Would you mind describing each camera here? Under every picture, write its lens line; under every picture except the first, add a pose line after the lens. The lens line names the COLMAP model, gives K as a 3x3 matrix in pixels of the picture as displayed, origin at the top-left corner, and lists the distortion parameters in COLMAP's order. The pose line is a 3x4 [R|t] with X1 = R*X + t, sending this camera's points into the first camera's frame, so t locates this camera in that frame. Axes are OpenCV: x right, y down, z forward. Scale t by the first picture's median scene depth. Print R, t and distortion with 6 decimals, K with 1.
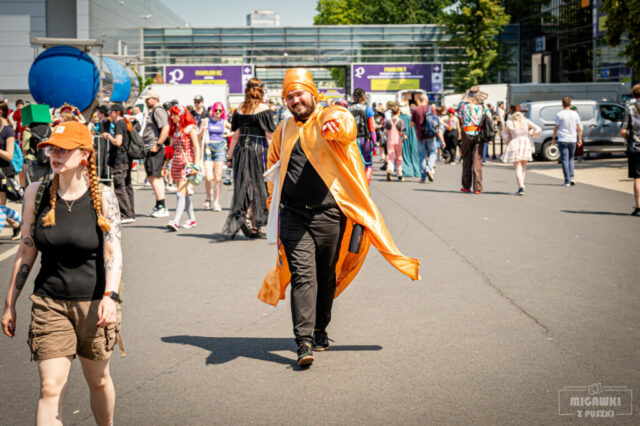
lens RADIAL K [[1252.3, 0, 320.0], [0, 1252.3, 213.0], [0, 0, 1]] dist [-0.015452, -0.105502]
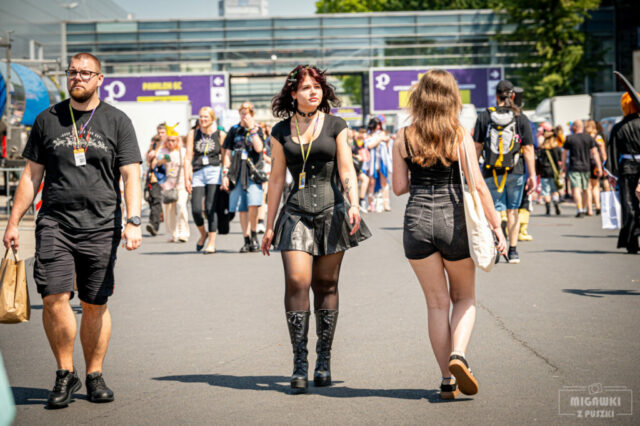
lens RADIAL K [[2056.9, 0, 320.0], [0, 2056.9, 213.0], [0, 0, 1]] dist [0.038669, -0.875556]
pose [[0.999759, -0.014660, -0.016344, 0.014934], [0.013764, 0.998465, -0.053650, 0.019140], [0.017105, 0.053412, 0.998426, -0.118552]]
